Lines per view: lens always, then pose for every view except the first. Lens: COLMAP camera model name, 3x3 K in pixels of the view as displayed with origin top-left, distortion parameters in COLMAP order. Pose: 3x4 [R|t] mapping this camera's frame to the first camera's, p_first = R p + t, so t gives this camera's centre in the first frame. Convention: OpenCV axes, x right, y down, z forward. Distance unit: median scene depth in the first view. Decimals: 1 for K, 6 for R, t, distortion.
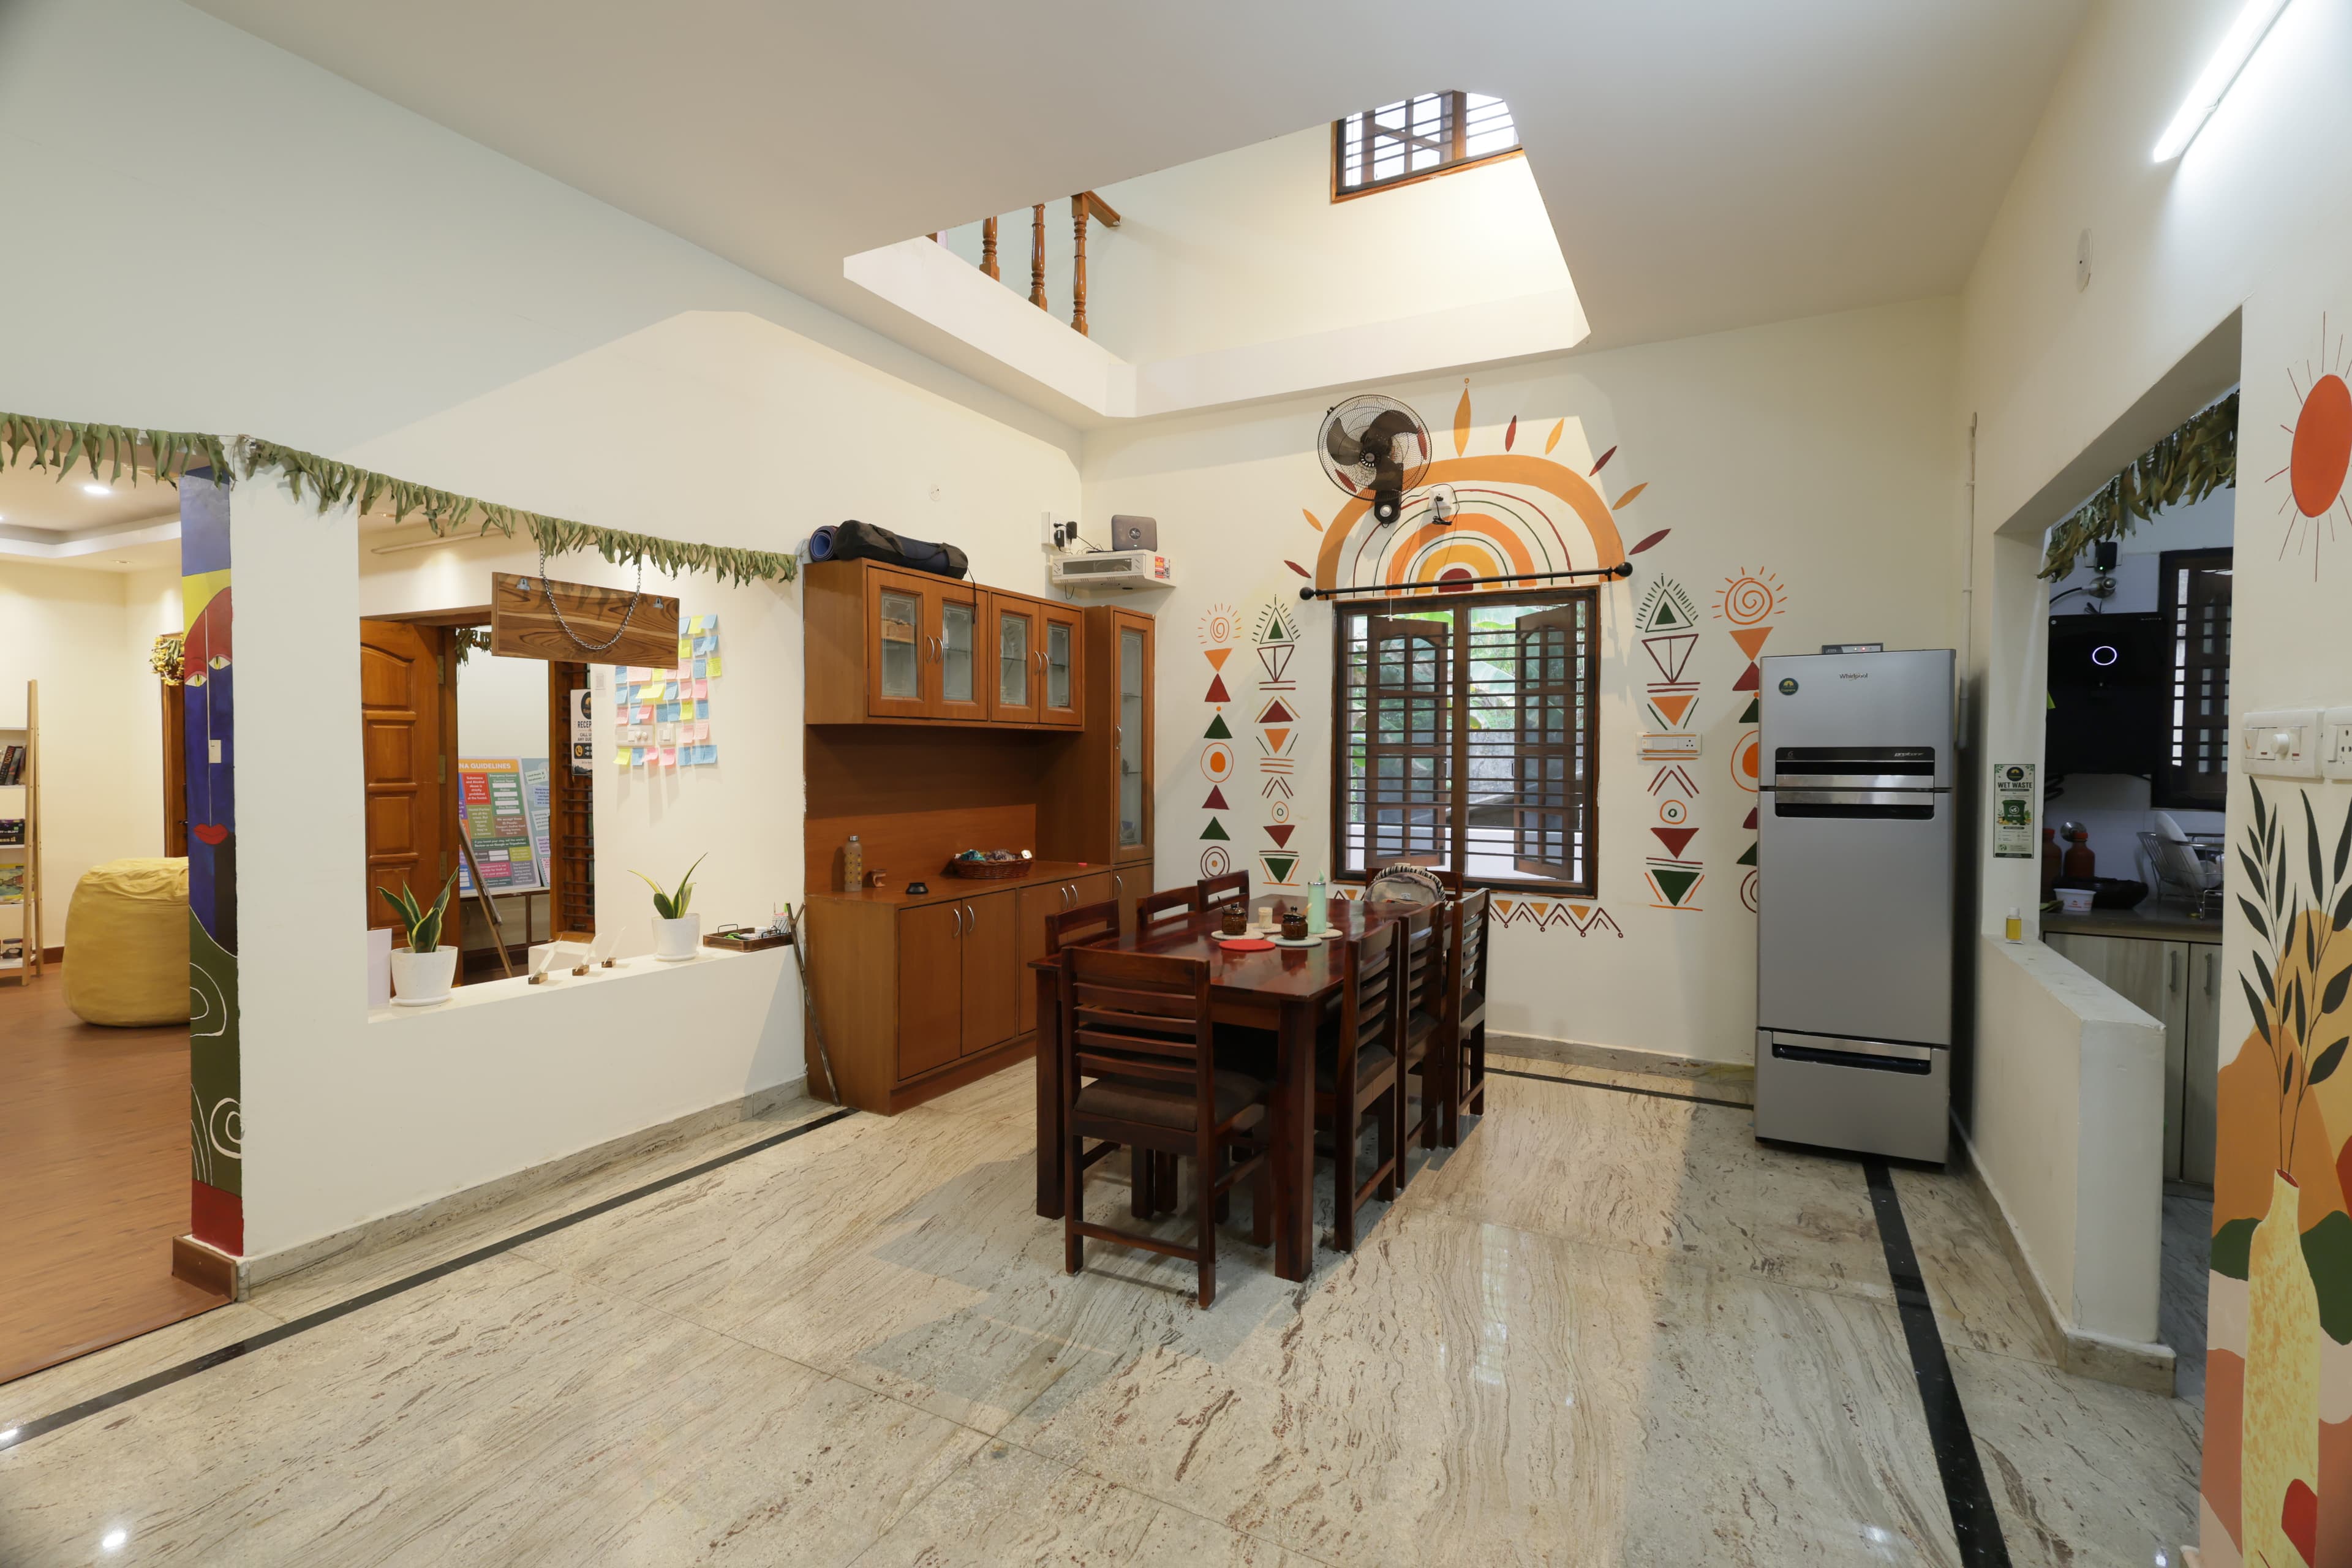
lens RADIAL K [[1111.1, 0, 1161.6], [0, 1111.1, 783.4], [0, 0, 1]] dist [-0.003660, 0.006617]
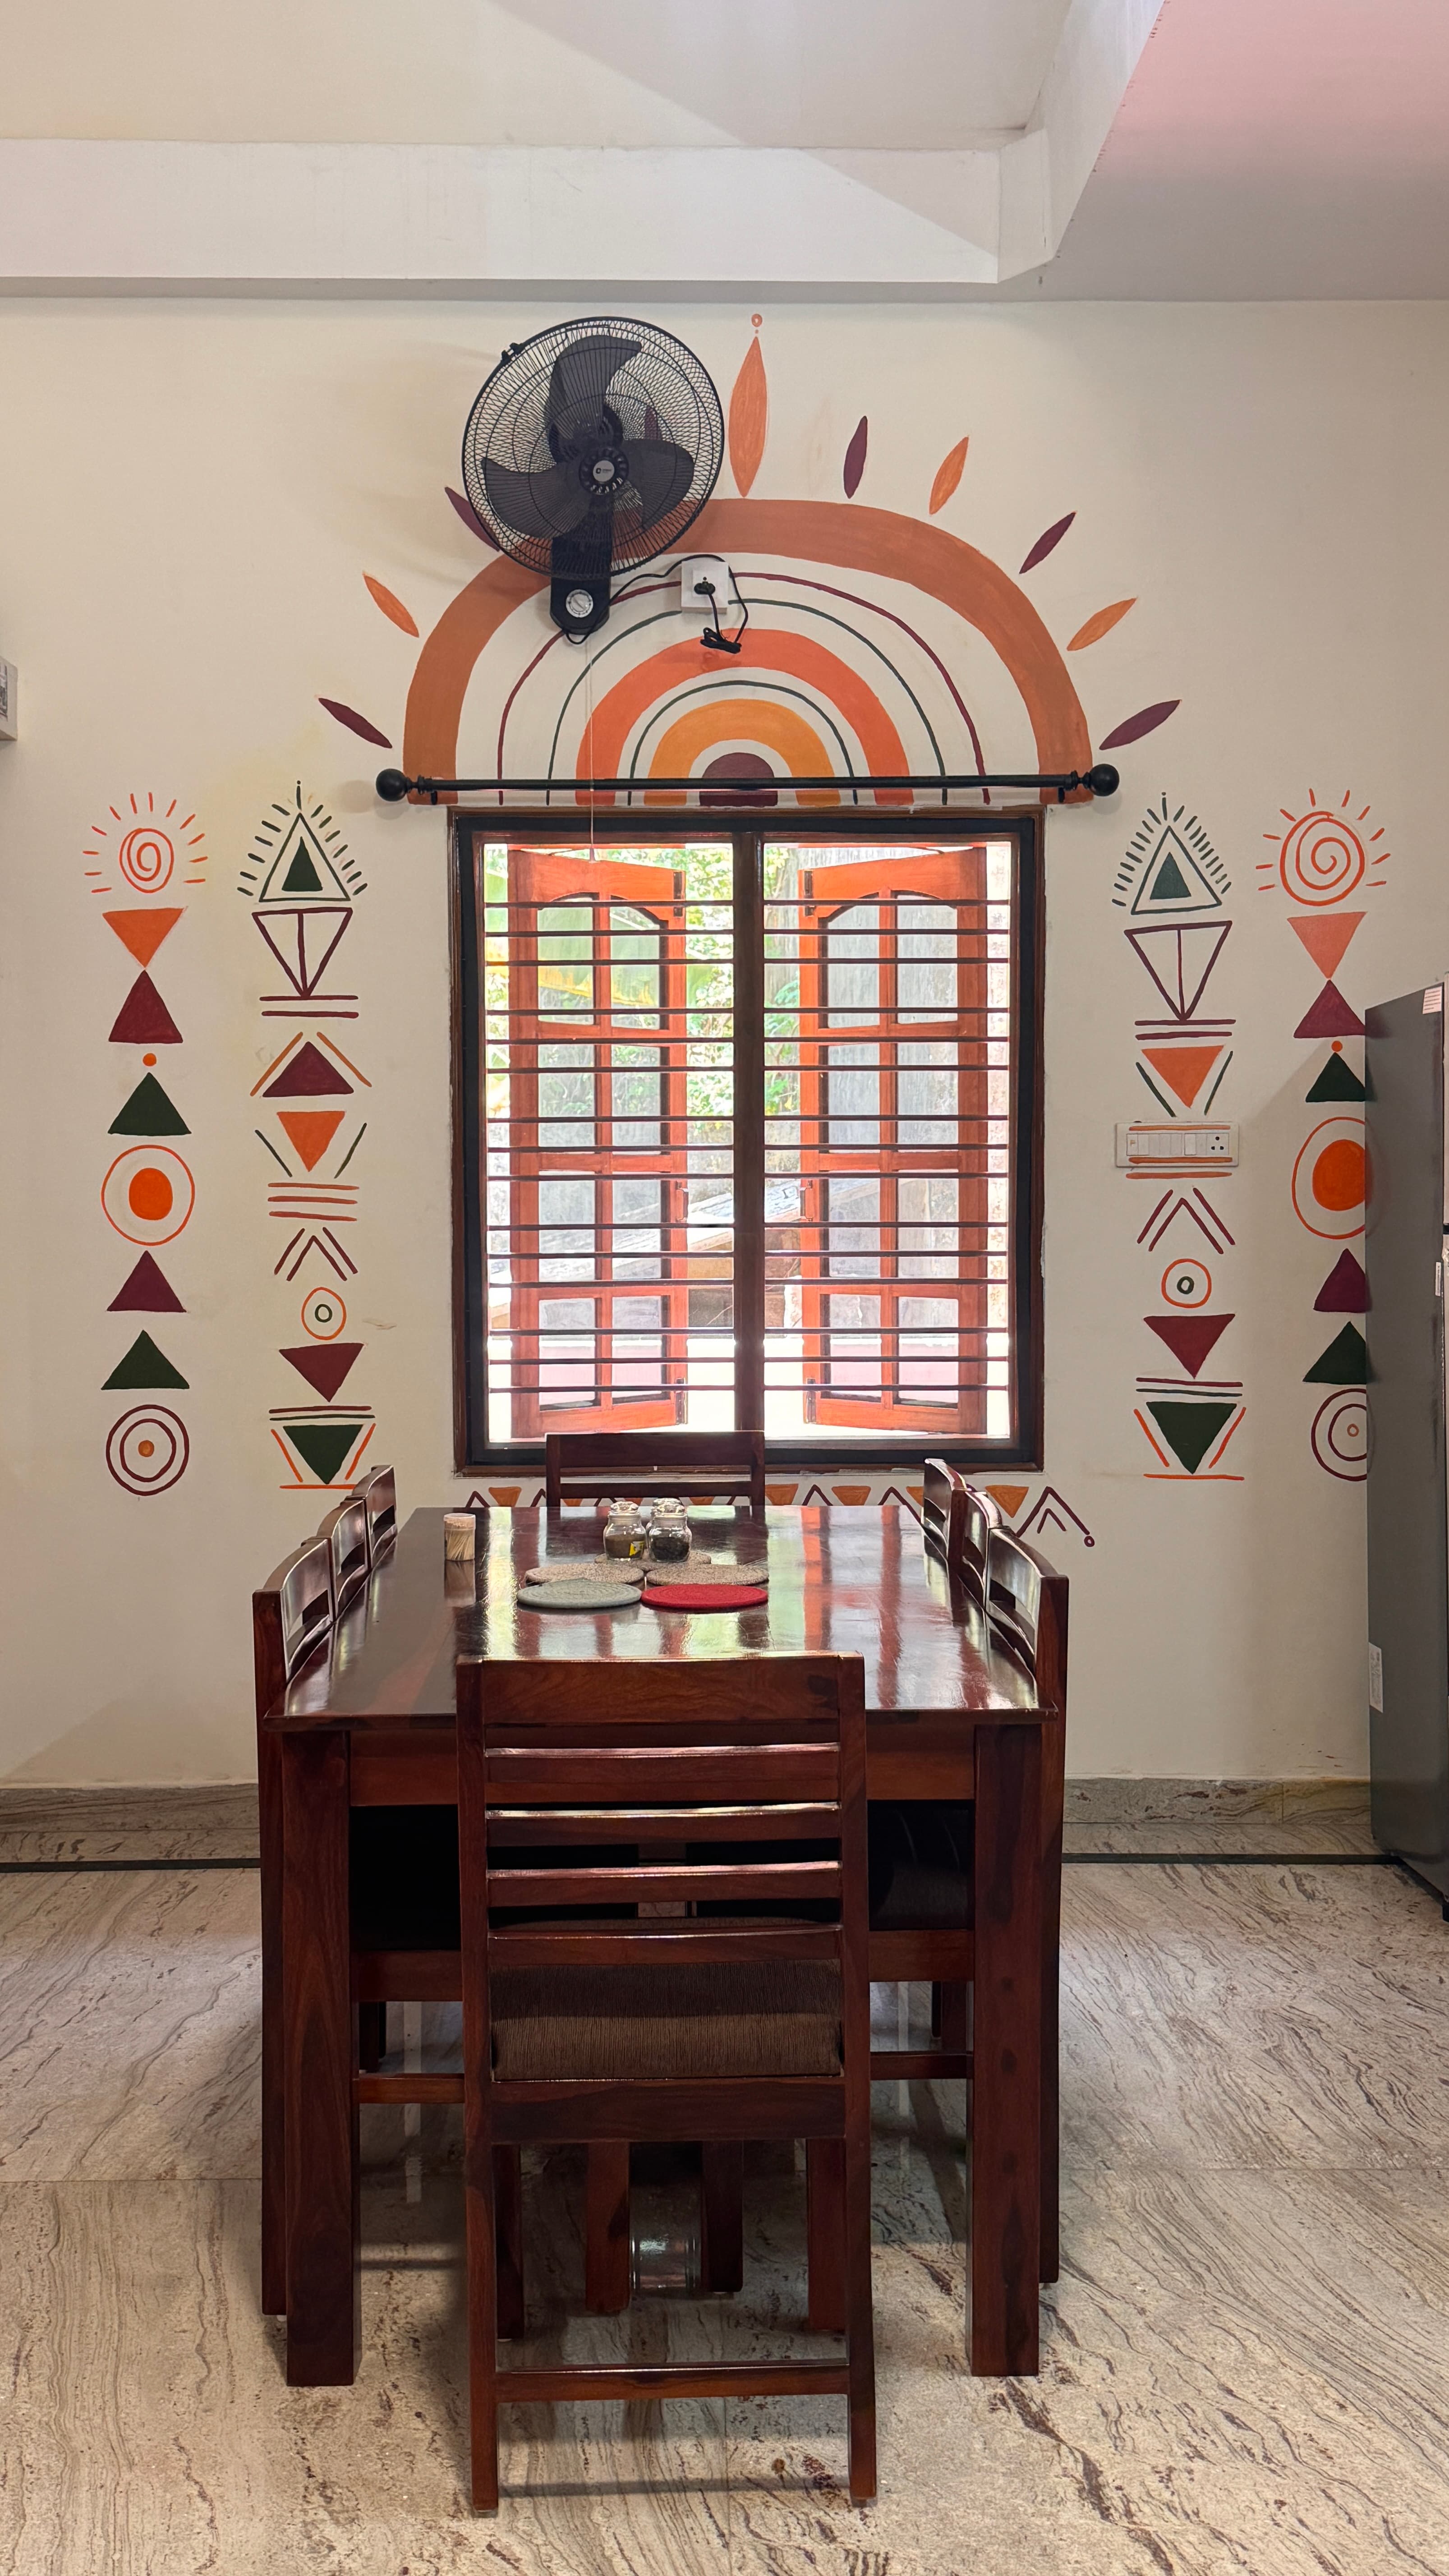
lens RADIAL K [[2586.8, 0, 722.2], [0, 2586.8, 1299.3], [0, 0, 1]] dist [0.199484, -0.580047]
pose [[0.865526, -0.031391, 0.499879, -0.275408], [0.021479, 0.999442, 0.025572, -0.000986], [-0.500402, -0.011396, 0.865718, 0.097785]]
